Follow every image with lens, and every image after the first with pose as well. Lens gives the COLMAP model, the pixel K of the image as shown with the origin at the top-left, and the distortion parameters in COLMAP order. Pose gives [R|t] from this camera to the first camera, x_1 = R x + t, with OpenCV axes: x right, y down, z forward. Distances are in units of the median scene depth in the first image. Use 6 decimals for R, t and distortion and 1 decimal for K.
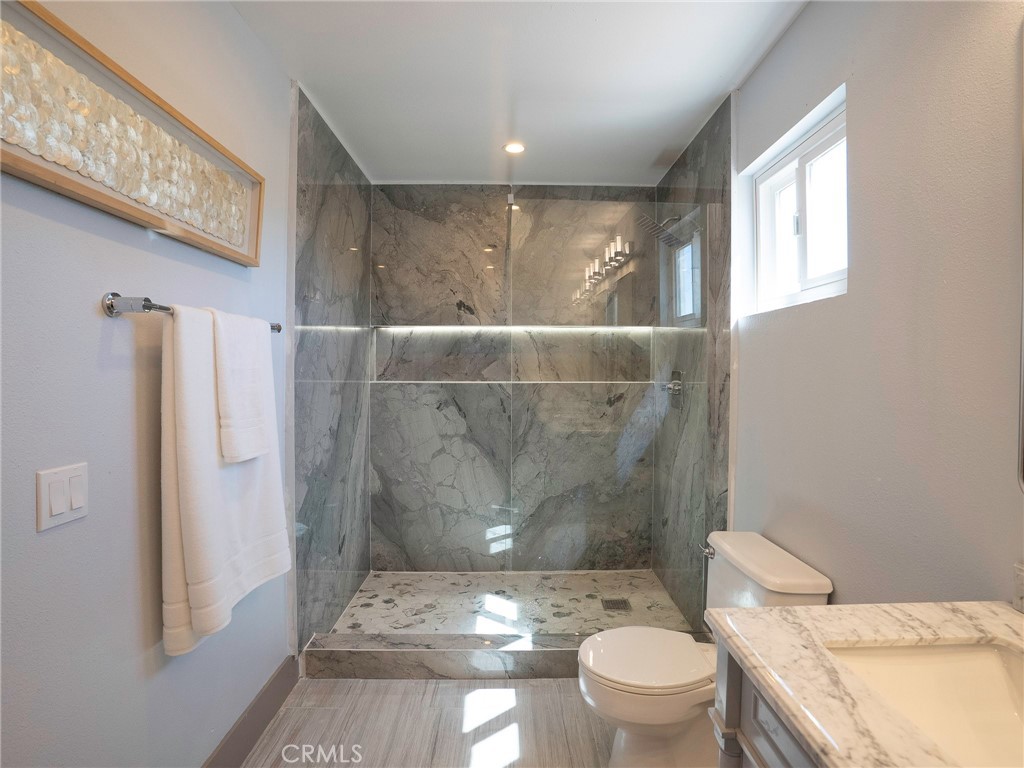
lens RADIAL K [[533.1, 0, 513.0], [0, 533.1, 374.8], [0, 0, 1]] dist [-0.085826, 0.041922]
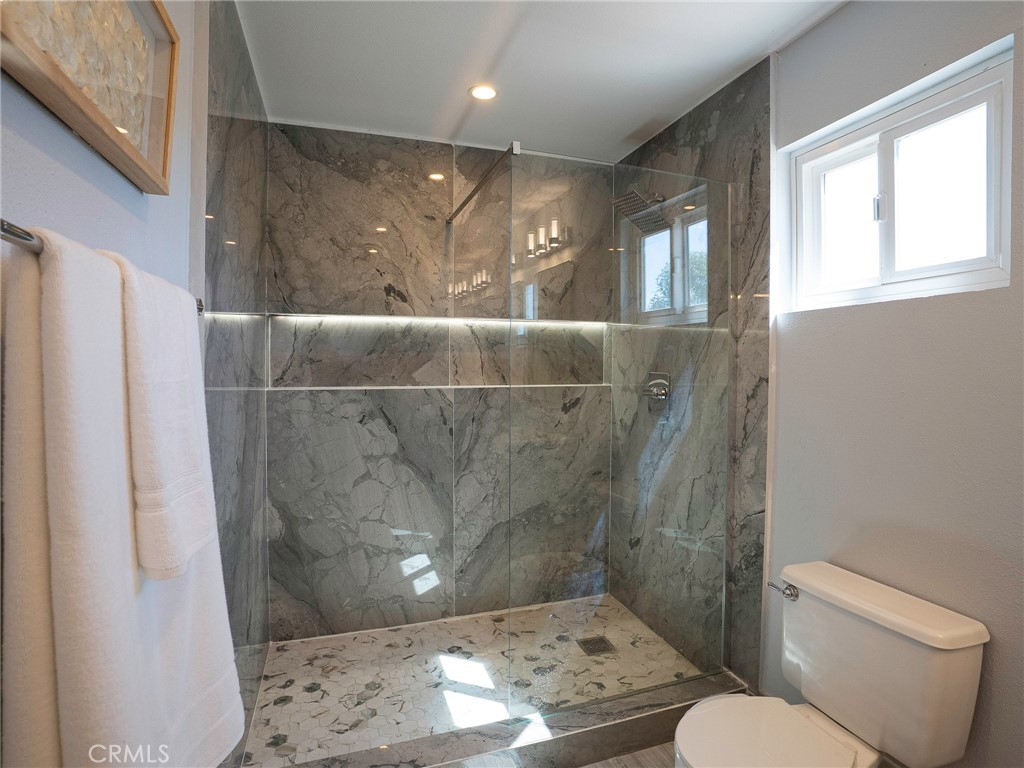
lens RADIAL K [[533.1, 0, 513.0], [0, 533.1, 374.8], [0, 0, 1]] dist [-0.085826, 0.041922]
pose [[0.951511, -0.006408, 0.307548, -0.166692], [0.004643, 0.999968, 0.006468, -0.009599], [-0.307579, -0.004727, 0.951511, 0.198873]]
